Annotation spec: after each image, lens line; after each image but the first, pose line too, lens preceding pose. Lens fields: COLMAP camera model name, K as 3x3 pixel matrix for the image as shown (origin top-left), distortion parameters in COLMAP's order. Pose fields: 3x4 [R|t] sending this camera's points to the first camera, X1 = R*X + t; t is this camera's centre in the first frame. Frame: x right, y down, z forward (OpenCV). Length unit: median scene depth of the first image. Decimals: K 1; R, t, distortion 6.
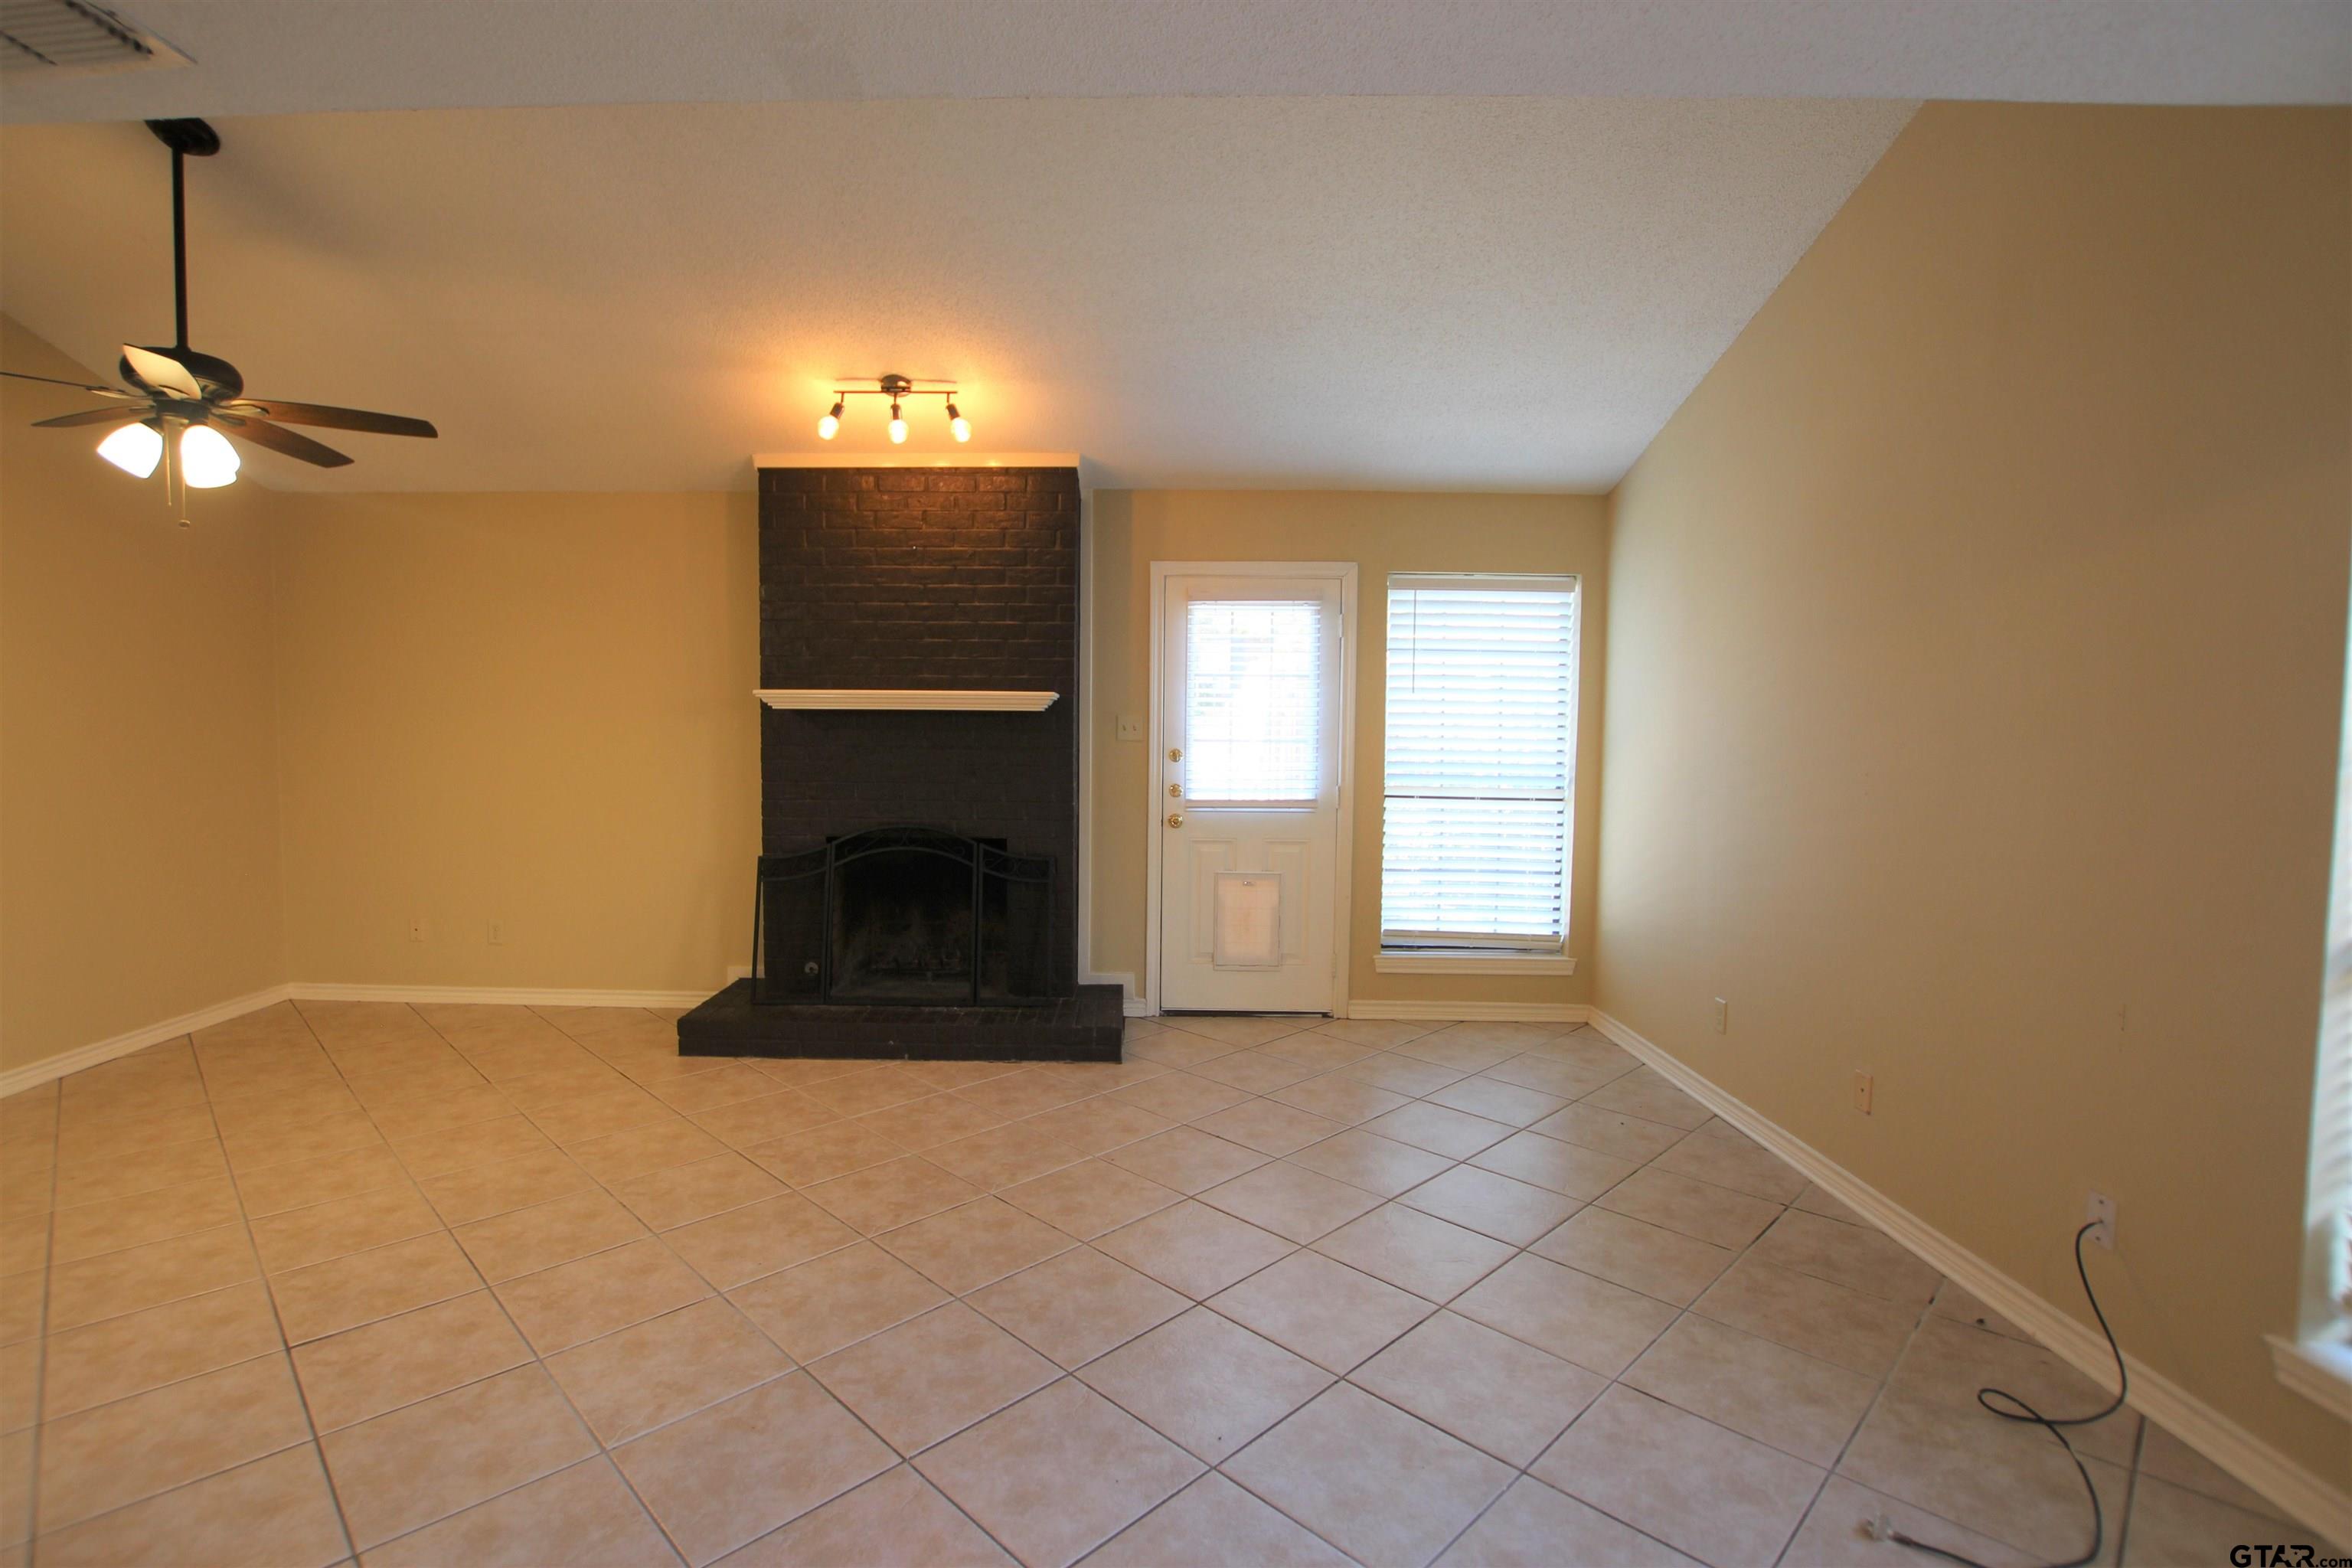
lens RADIAL K [[1135.0, 0, 1153.9], [0, 1135.0, 781.7], [0, 0, 1]] dist [-0.025881, 0.000262]
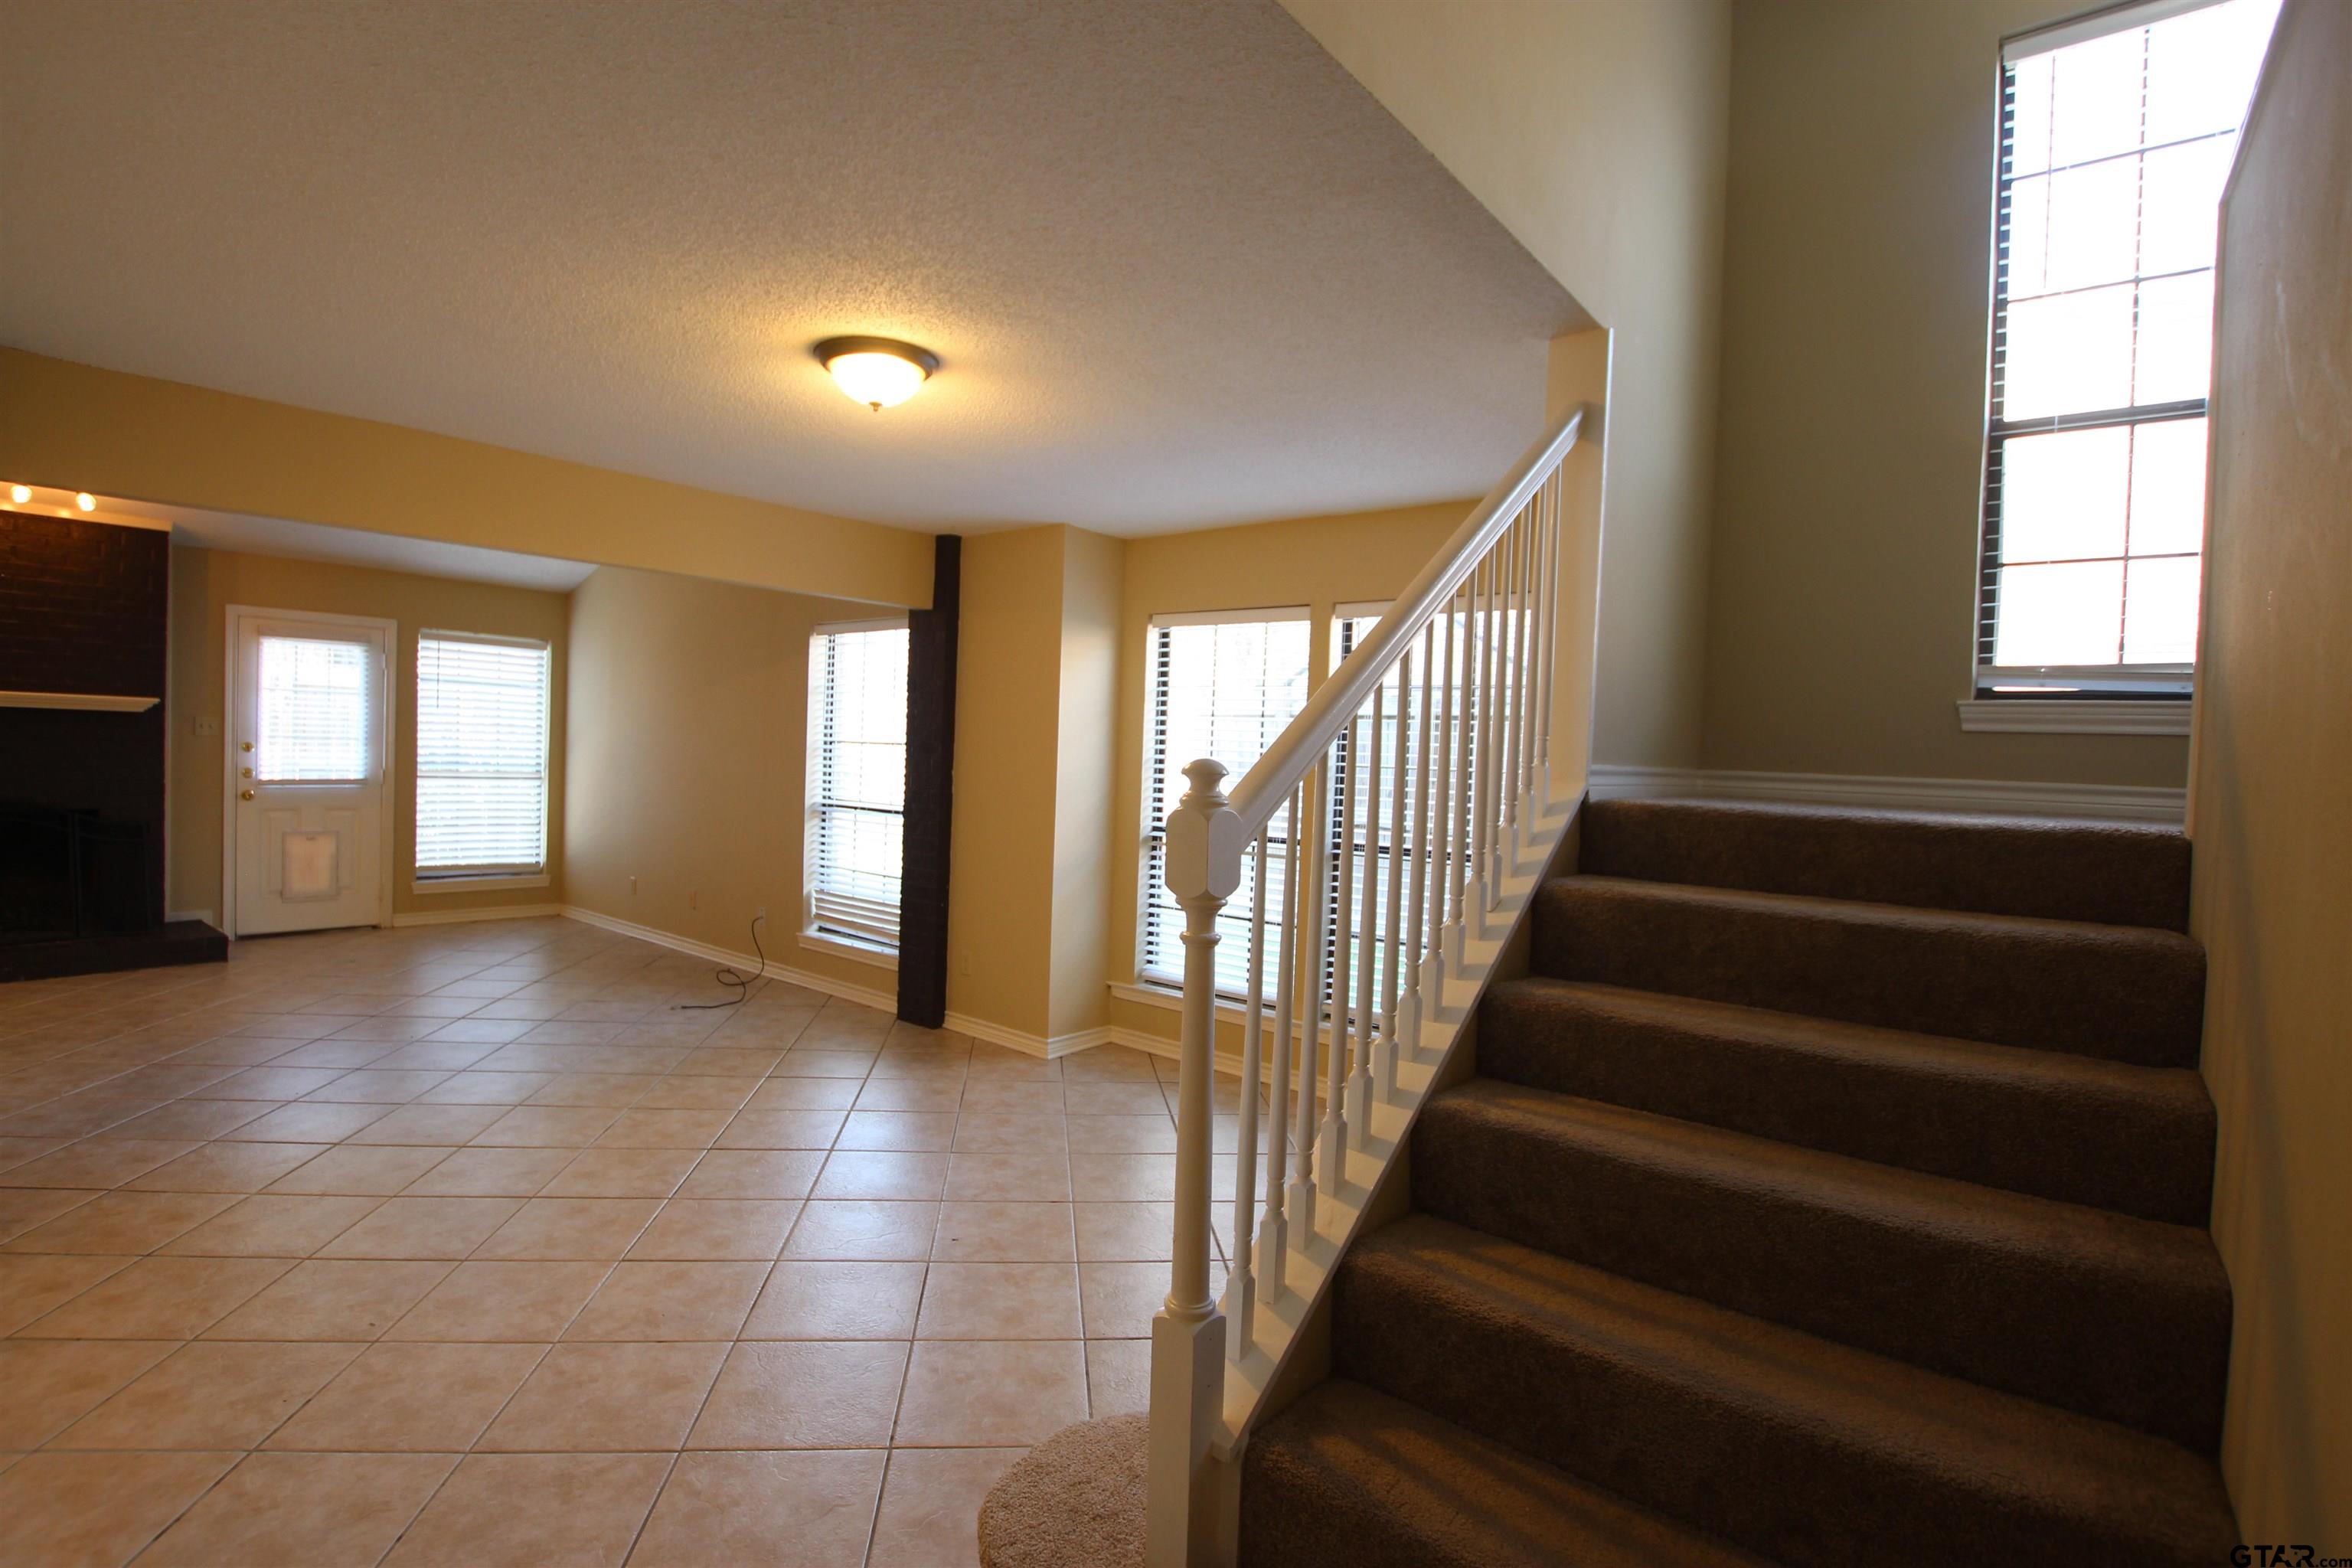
lens RADIAL K [[1135.0, 0, 1133.4], [0, 1135.0, 783.3], [0, 0, 1]] dist [-0.025881, 0.000262]
pose [[0.641410, -0.007357, 0.767163, -0.334178], [0.012856, 0.999917, -0.001159, 0.036071], [-0.767090, 0.010606, 0.641451, -0.690339]]
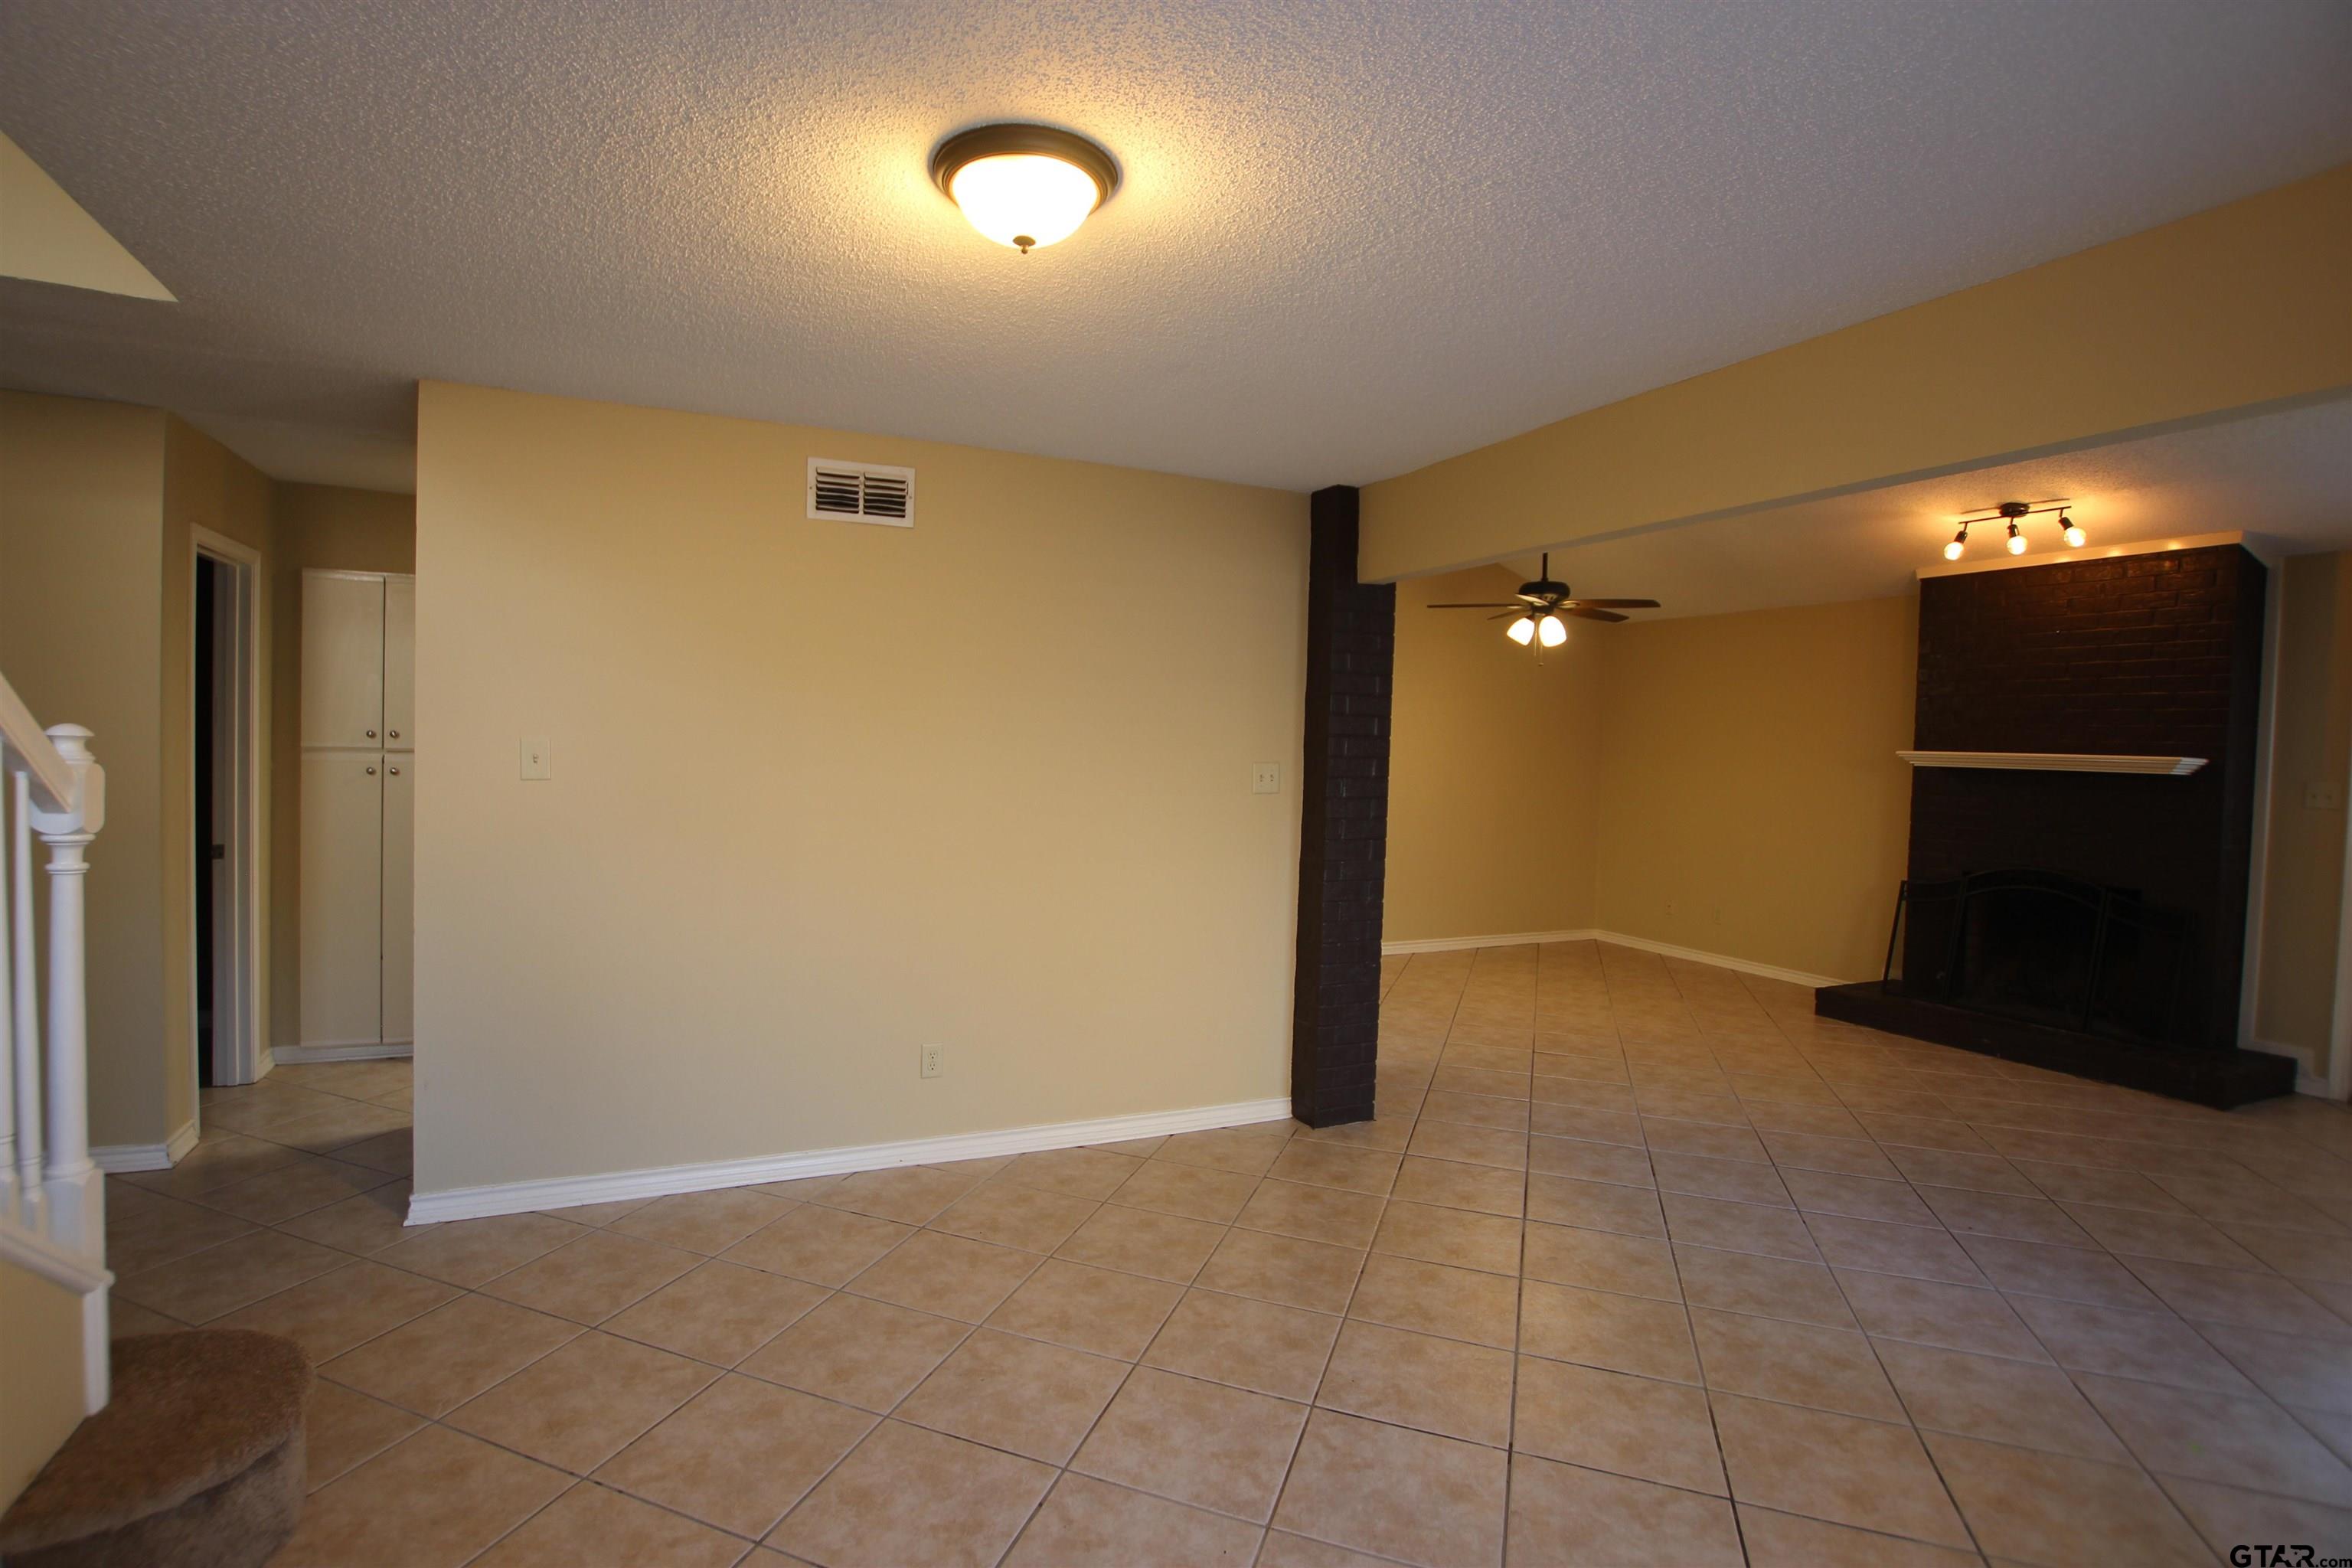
lens RADIAL K [[1124.8, 0, 1098.2], [0, 1124.8, 758.8], [0, 0, 1]] dist [-0.026593, 0.002157]
pose [[0.412567, 0.017873, -0.910752, 0.404902], [-0.077948, 0.996833, -0.015748, 0.018067], [0.907586, 0.077488, 0.412654, -0.343229]]
